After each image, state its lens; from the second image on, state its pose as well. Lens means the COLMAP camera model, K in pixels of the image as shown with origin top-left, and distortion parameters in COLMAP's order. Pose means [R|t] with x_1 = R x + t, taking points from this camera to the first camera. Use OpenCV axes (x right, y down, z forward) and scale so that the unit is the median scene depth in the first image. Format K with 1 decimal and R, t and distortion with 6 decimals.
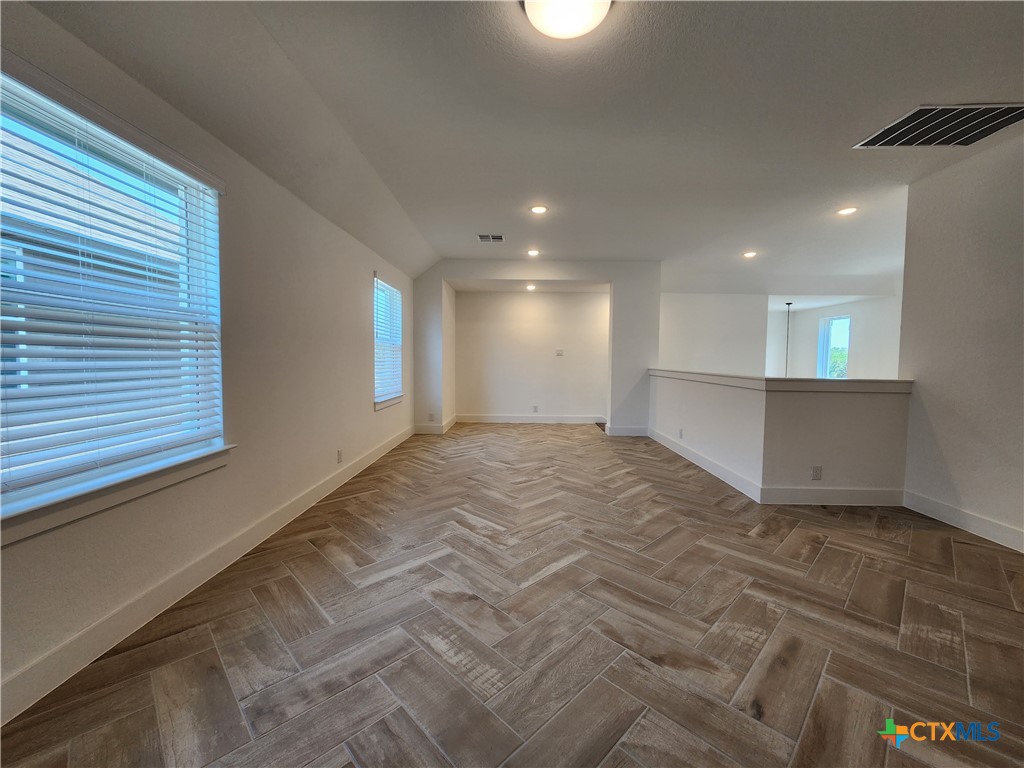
lens RADIAL K [[418.0, 0, 521.3], [0, 418.0, 378.4], [0, 0, 1]] dist [0.001554, -0.001371]
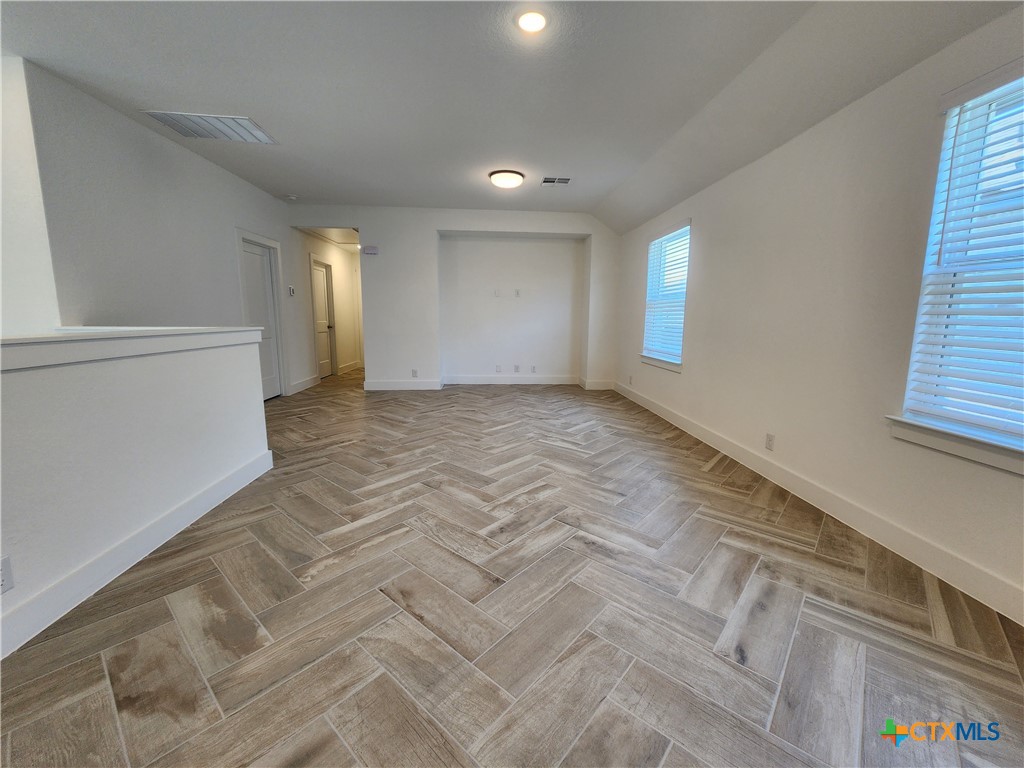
lens RADIAL K [[418.1, 0, 519.9], [0, 418.1, 380.3], [0, 0, 1]] dist [0.001411, -0.000690]
pose [[-0.996819, -0.010049, -0.079064, 0.124295], [-0.025531, 0.980006, 0.197322, -0.088563], [0.075501, 0.198713, -0.977145, 2.149763]]
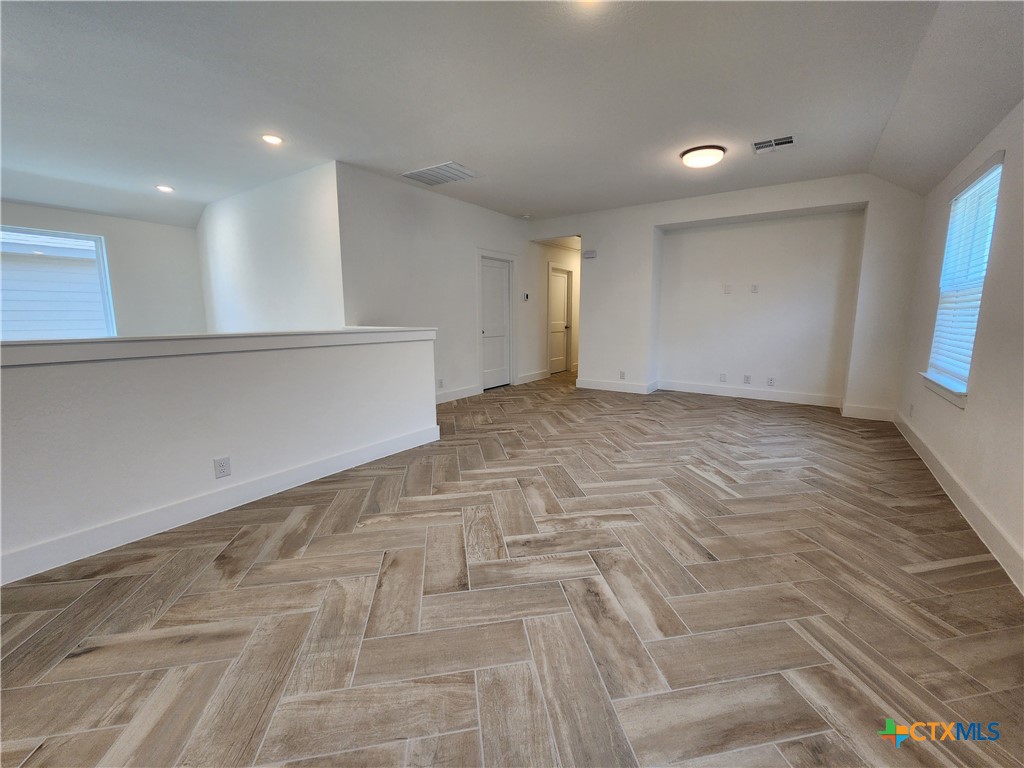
lens RADIAL K [[418.0, 0, 521.3], [0, 418.0, 378.4], [0, 0, 1]] dist [0.001554, -0.001371]
pose [[-0.823552, -0.098261, 0.558665, -0.261905], [0.015984, 0.980471, 0.196014, -0.092556], [-0.567015, 0.170358, -0.805898, 2.002697]]
